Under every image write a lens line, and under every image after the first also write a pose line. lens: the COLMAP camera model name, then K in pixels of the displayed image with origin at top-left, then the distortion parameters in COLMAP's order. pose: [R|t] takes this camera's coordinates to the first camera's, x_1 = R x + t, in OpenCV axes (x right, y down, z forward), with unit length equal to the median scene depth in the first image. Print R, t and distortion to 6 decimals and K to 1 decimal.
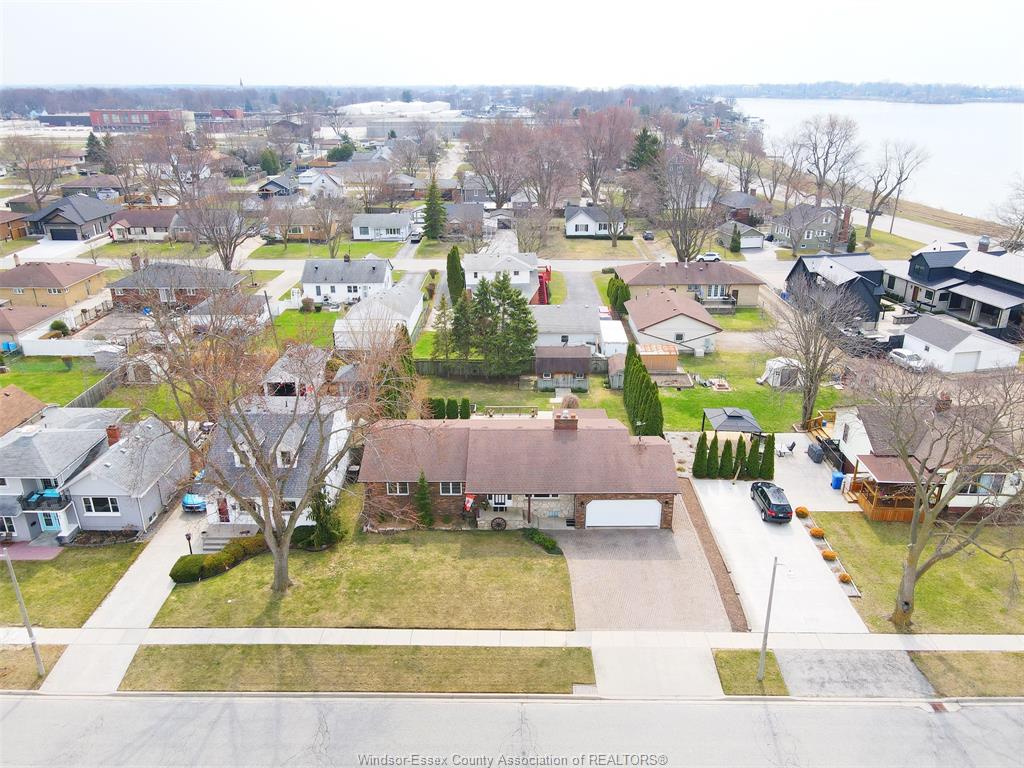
lens RADIAL K [[739.9, 0, 510.4], [0, 739.9, 396.2], [0, 0, 1]] dist [-0.027707, 0.069408]
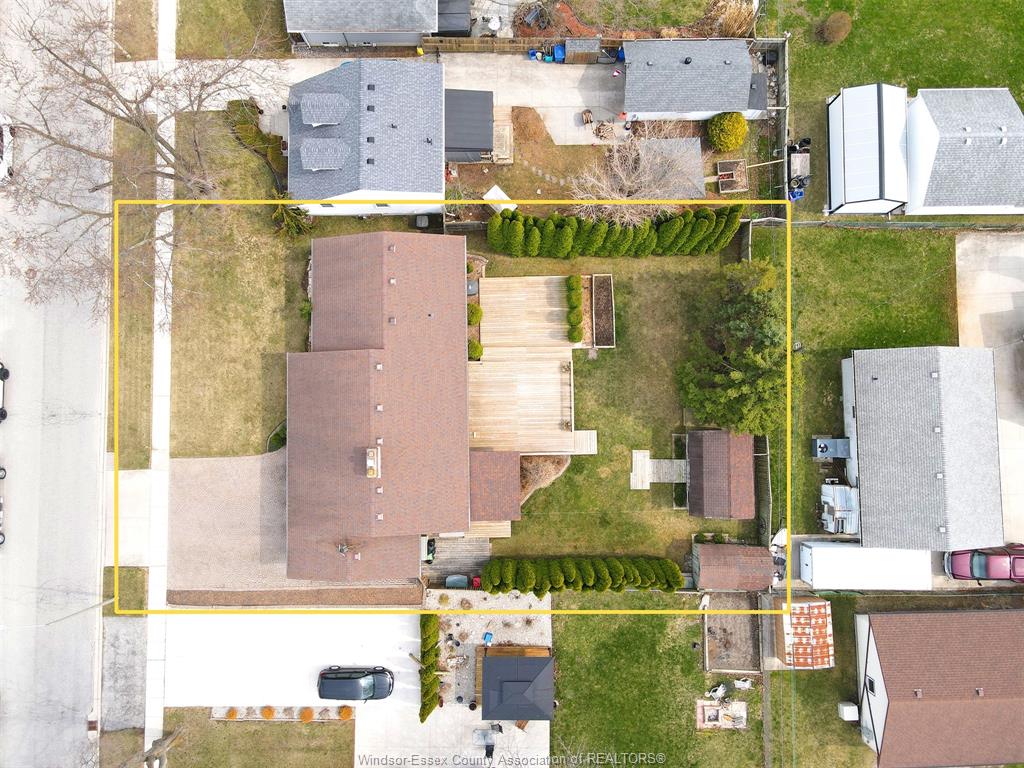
lens RADIAL K [[745.4, 0, 512.0], [0, 745.4, 384.0], [0, 0, 1]] dist [0.003576, 0.009273]
pose [[0.022113, 0.997894, -0.060983, 0.045485], [-0.390248, 0.064775, 0.918428, -0.870718], [0.920444, 0.003490, 0.390859, 0.876805]]
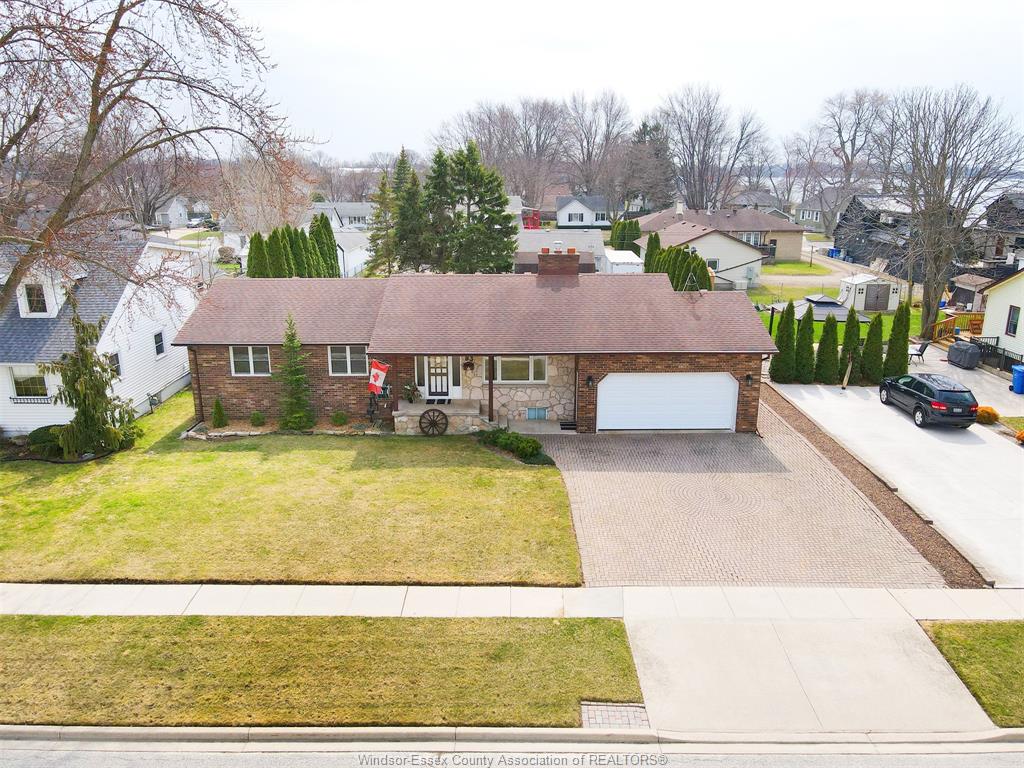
lens RADIAL K [[745.4, 0, 512.0], [0, 745.4, 384.0], [0, 0, 1]] dist [0.003576, 0.009273]
pose [[0.999934, 0.000237, 0.011453, 0.034988], [0.001146, 0.992701, -0.120593, 0.214277], [-0.011398, 0.120598, 0.992636, 0.471248]]
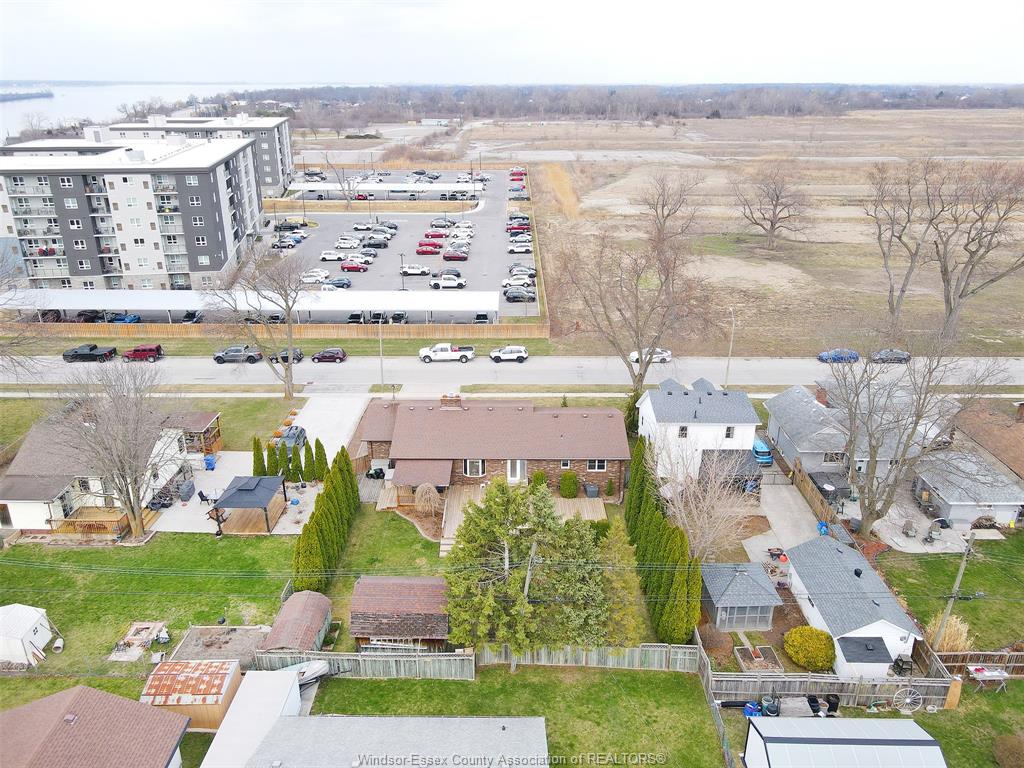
lens RADIAL K [[739.9, 0, 510.4], [0, 739.9, 396.2], [0, 0, 1]] dist [-0.027707, 0.069408]
pose [[-0.999959, 0.007925, -0.004336, -0.016140], [0.002381, 0.694249, 0.719731, -0.876656], [0.008714, 0.719692, -0.694239, 1.946613]]
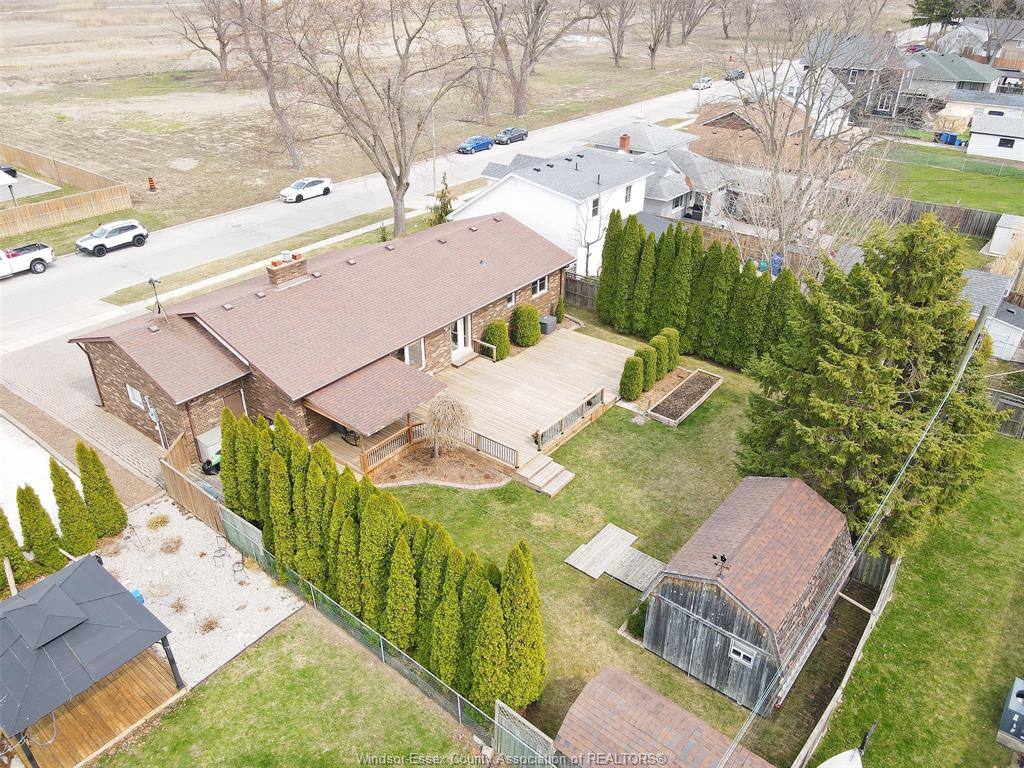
lens RADIAL K [[745.4, 0, 512.0], [0, 745.4, 384.0], [0, 0, 1]] dist [0.003576, 0.009273]
pose [[-0.608180, 0.399398, -0.686002, 0.451298], [-0.308392, 0.677434, 0.667816, -0.393519], [0.731445, 0.617709, -0.288830, 1.473113]]
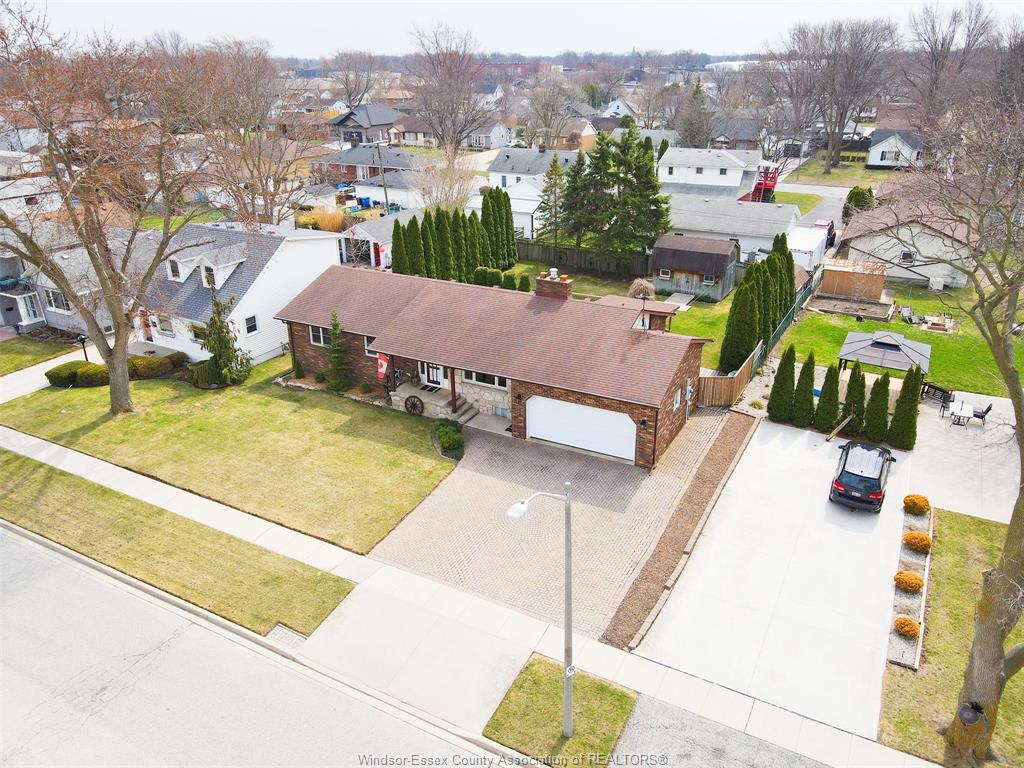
lens RADIAL K [[745.4, 0, 512.0], [0, 745.4, 384.0], [0, 0, 1]] dist [0.003576, 0.009273]
pose [[0.885717, 0.182939, -0.426661, 0.372925], [-0.176919, 0.982738, 0.054097, 0.099692], [0.429192, 0.027570, 0.902792, 0.404655]]
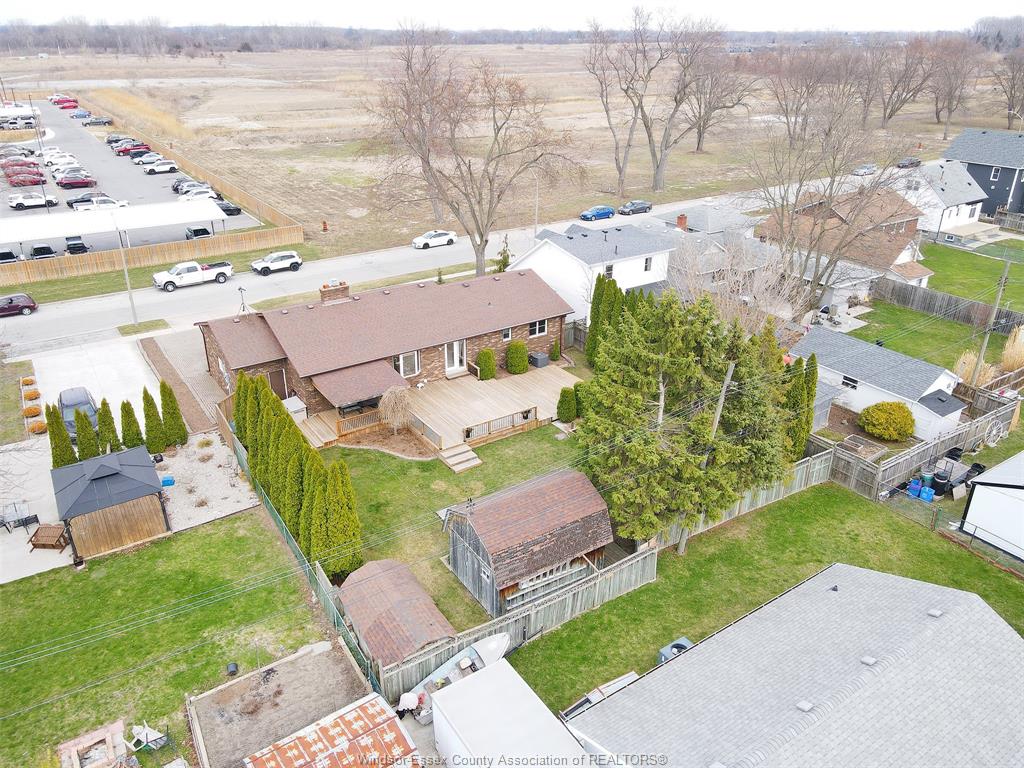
lens RADIAL K [[739.9, 0, 510.4], [0, 739.9, 396.2], [0, 0, 1]] dist [-0.027707, 0.069408]
pose [[-0.821434, 0.256568, -0.509332, 0.399962], [-0.222268, 0.678444, 0.700222, -0.563607], [0.525208, 0.688394, -0.500270, 1.737841]]
